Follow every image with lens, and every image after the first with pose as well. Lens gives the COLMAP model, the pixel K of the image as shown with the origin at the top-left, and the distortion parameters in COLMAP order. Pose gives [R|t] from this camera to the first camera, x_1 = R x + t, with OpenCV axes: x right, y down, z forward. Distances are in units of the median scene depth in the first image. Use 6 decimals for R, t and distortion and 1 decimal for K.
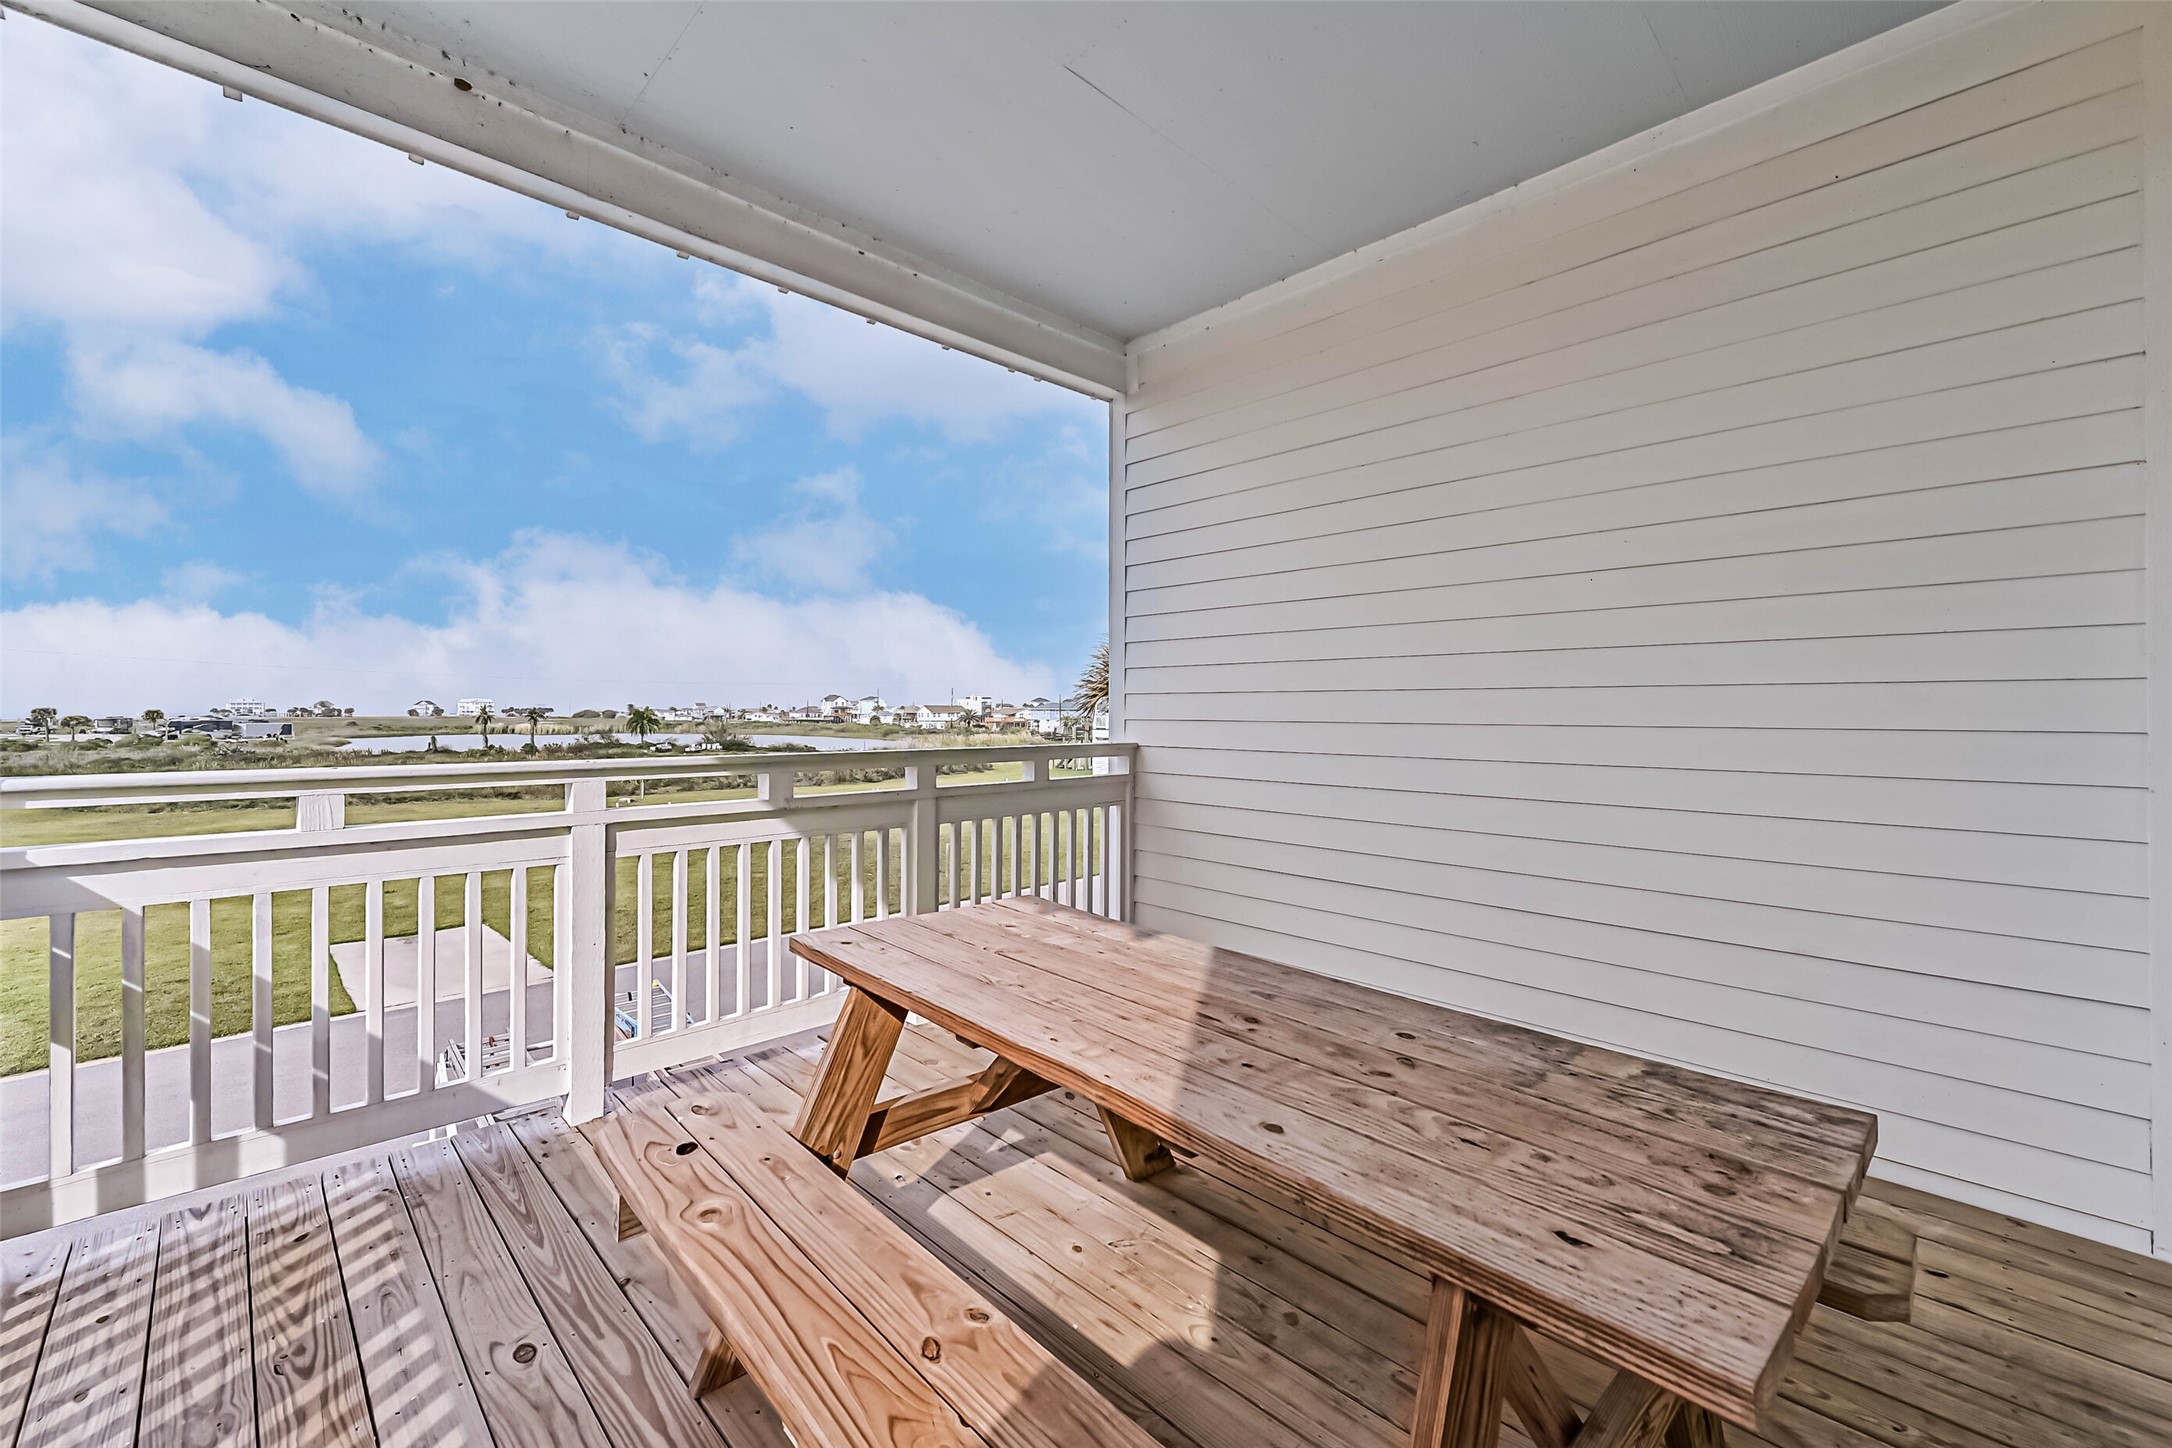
lens RADIAL K [[879.3, 0, 1108.9], [0, 879.3, 698.5], [0, 0, 1]] dist [0.000595, 0.000184]
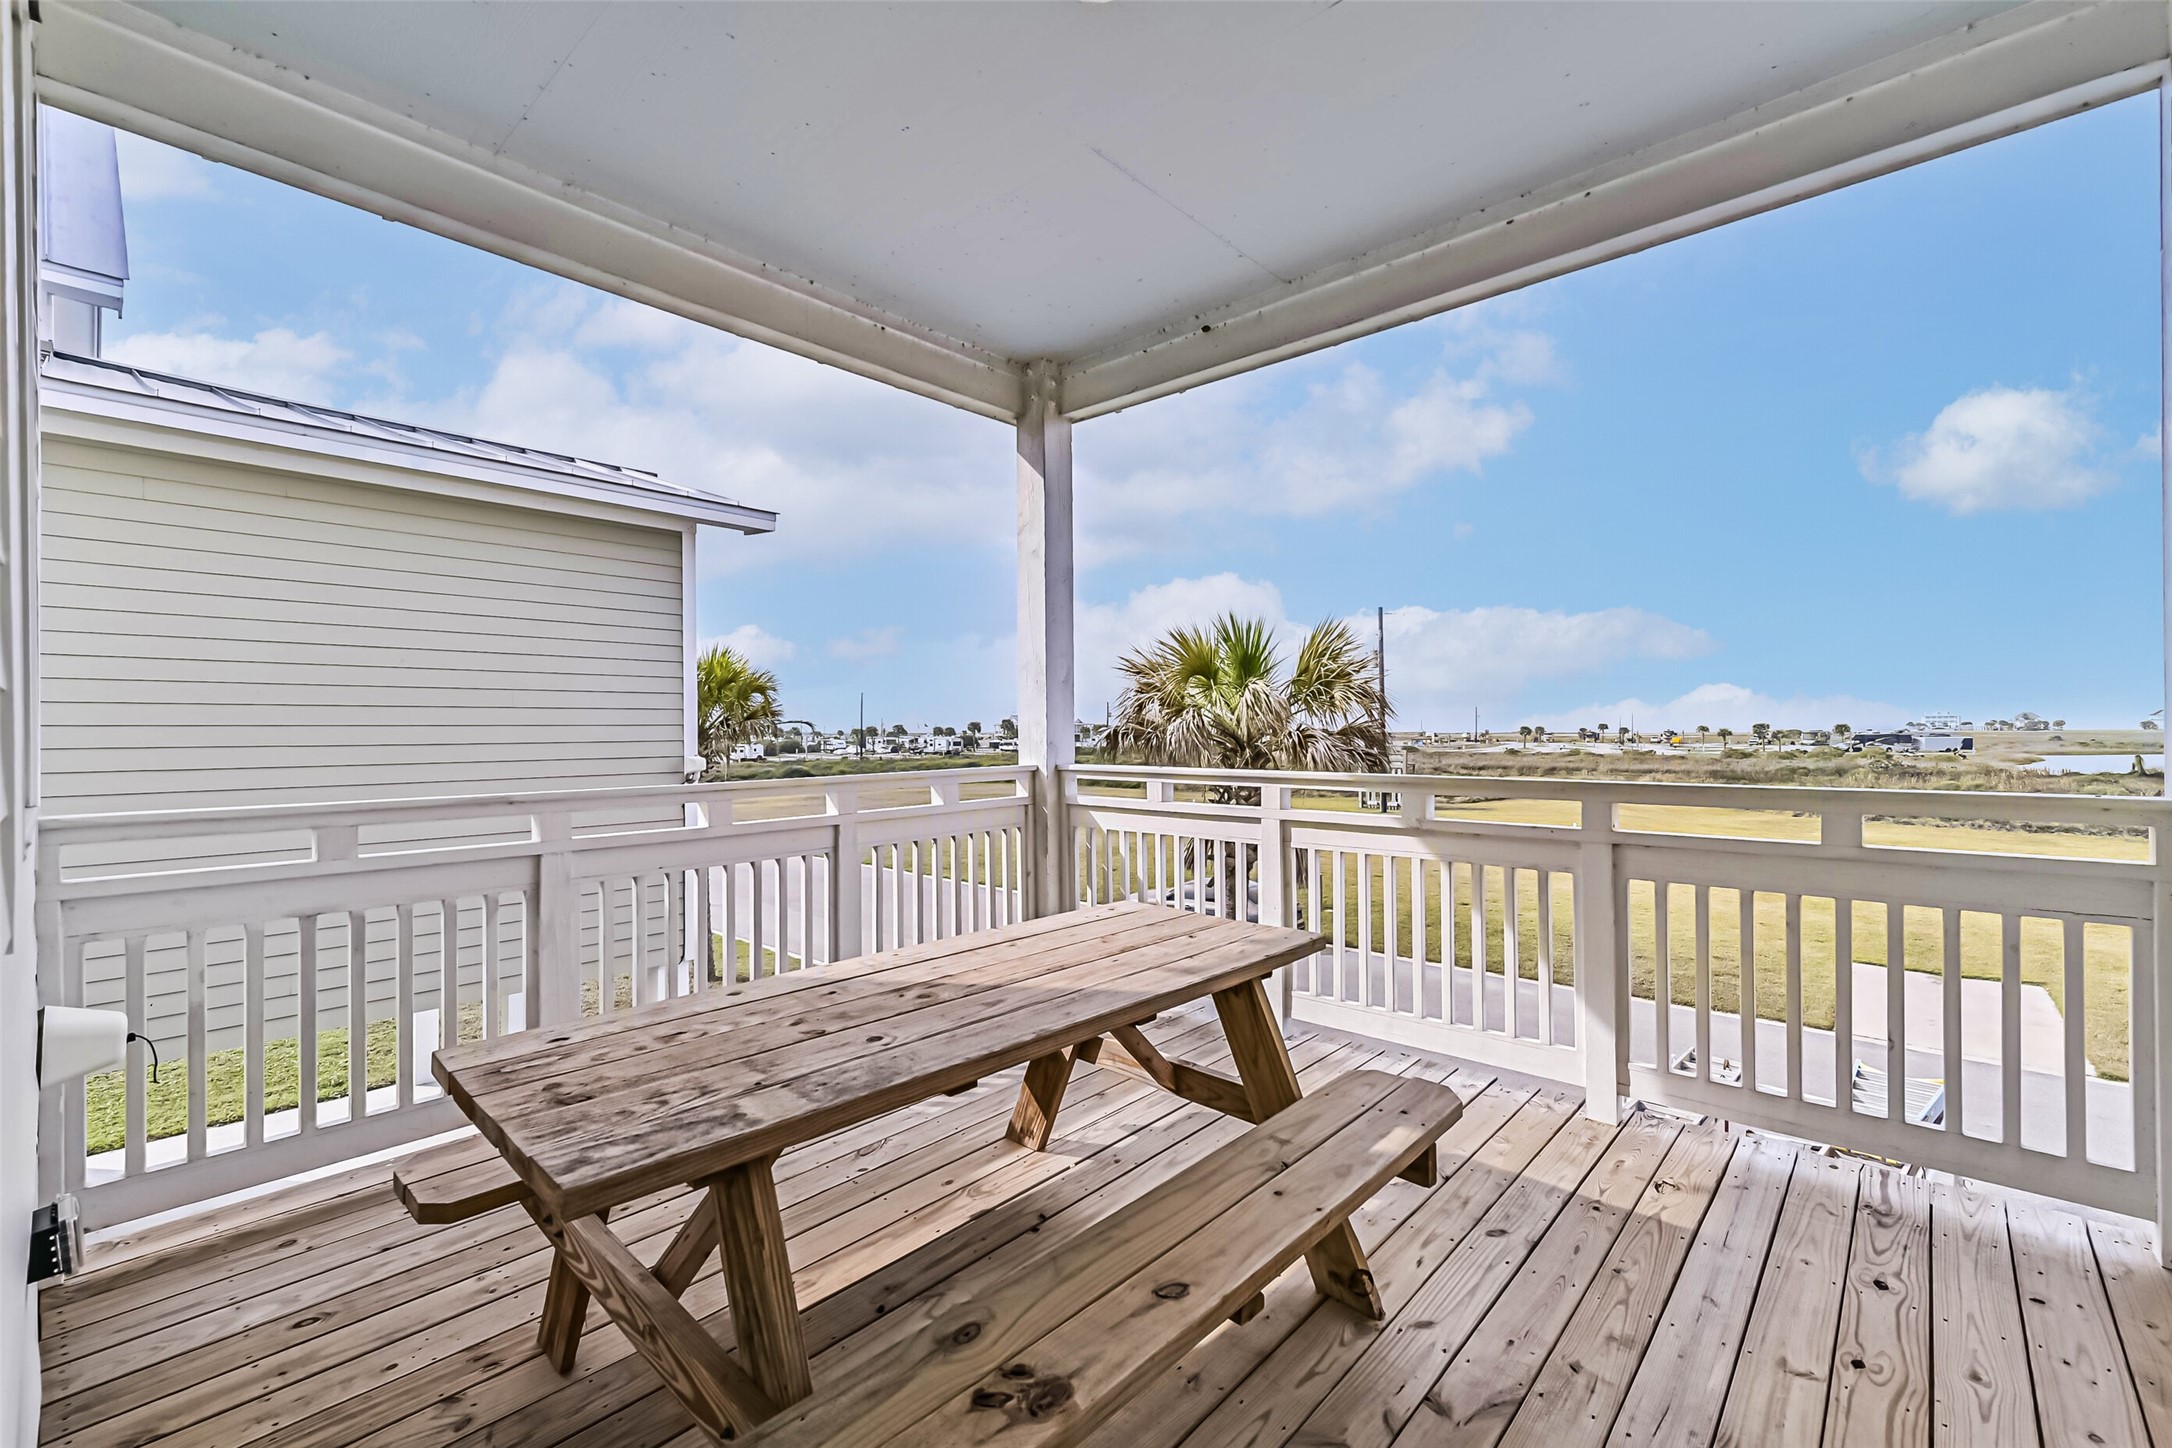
lens RADIAL K [[916.6, 0, 1086.0], [0, 916.6, 724.0], [0, 0, 1]] dist [0.012580, 0.000056]
pose [[0.051921, -0.007573, -0.998622, 1.114072], [0.021506, 0.999748, -0.006463, 0.001425], [0.998420, -0.021141, 0.052071, 0.898124]]
